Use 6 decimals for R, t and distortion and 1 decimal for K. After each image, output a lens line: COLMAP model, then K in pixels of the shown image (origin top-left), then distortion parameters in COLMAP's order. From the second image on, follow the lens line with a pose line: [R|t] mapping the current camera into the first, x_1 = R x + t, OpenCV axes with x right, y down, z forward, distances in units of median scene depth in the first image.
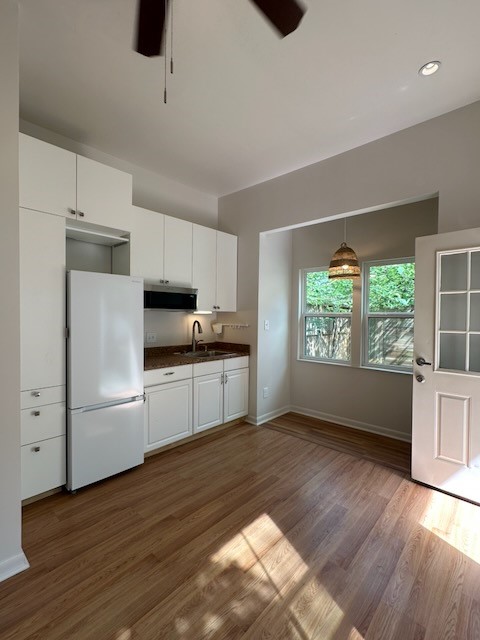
lens RADIAL K [[294.5, 0, 240.3], [0, 294.5, 318.7], [0, 0, 1]] dist [-0.002414, -0.000115]
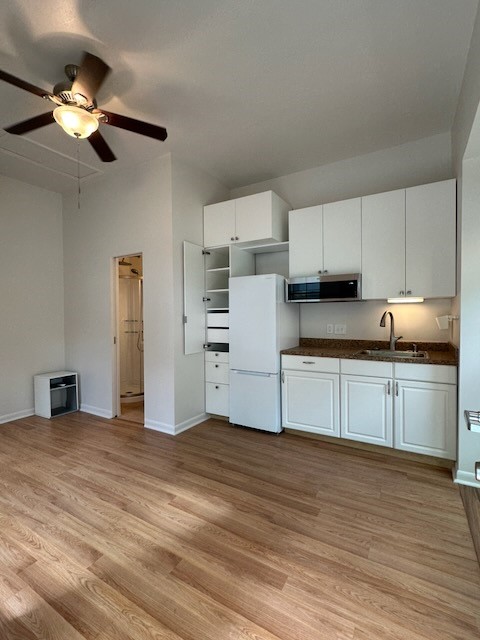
lens RADIAL K [[294.5, 0, 239.9], [0, 294.5, 320.3], [0, 0, 1]] dist [-0.002414, -0.000115]
pose [[0.201619, 0.005534, -0.979448, 0.651684], [-0.003331, 0.999982, 0.004964, 0.033188], [0.979458, 0.002261, 0.201633, 0.518189]]
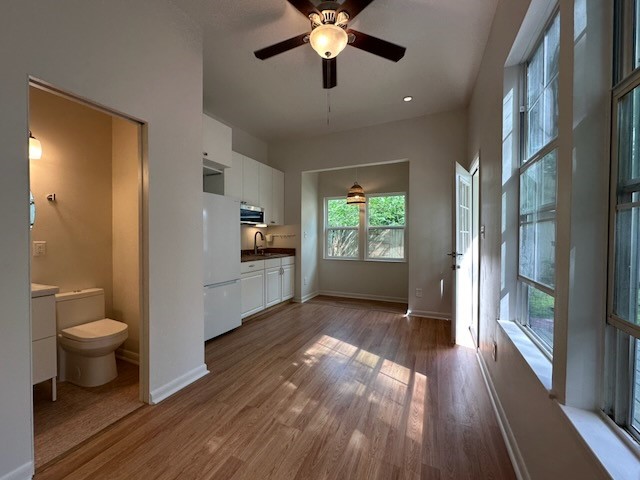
lens RADIAL K [[253.8, 0, 320.7], [0, 253.8, 239.3], [0, 0, 1]] dist [0.001821, -0.000055]
pose [[0.950730, -0.012203, 0.309780, -0.281619], [0.013441, 0.999908, -0.001862, 0.058257], [-0.309729, 0.005935, 0.950806, -0.273185]]
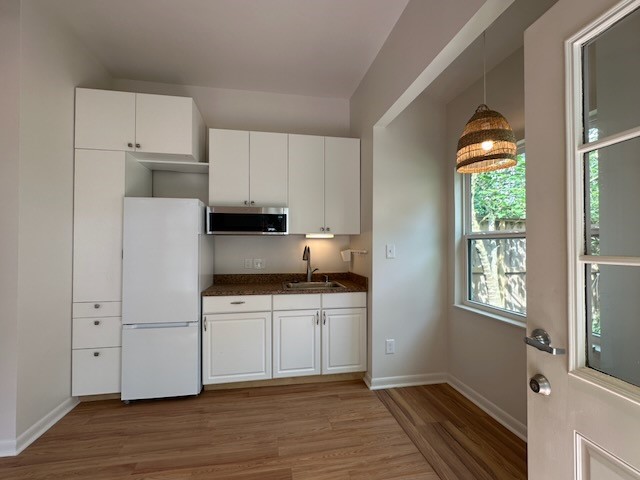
lens RADIAL K [[294.5, 0, 318.2], [0, 294.5, 241.5], [0, 0, 1]] dist [-0.002414, -0.000115]
pose [[0.796318, -0.018713, -0.604589, 0.465843], [-0.000183, 0.999514, -0.031177, 0.024435], [0.604879, 0.024938, 0.795927, 0.392432]]
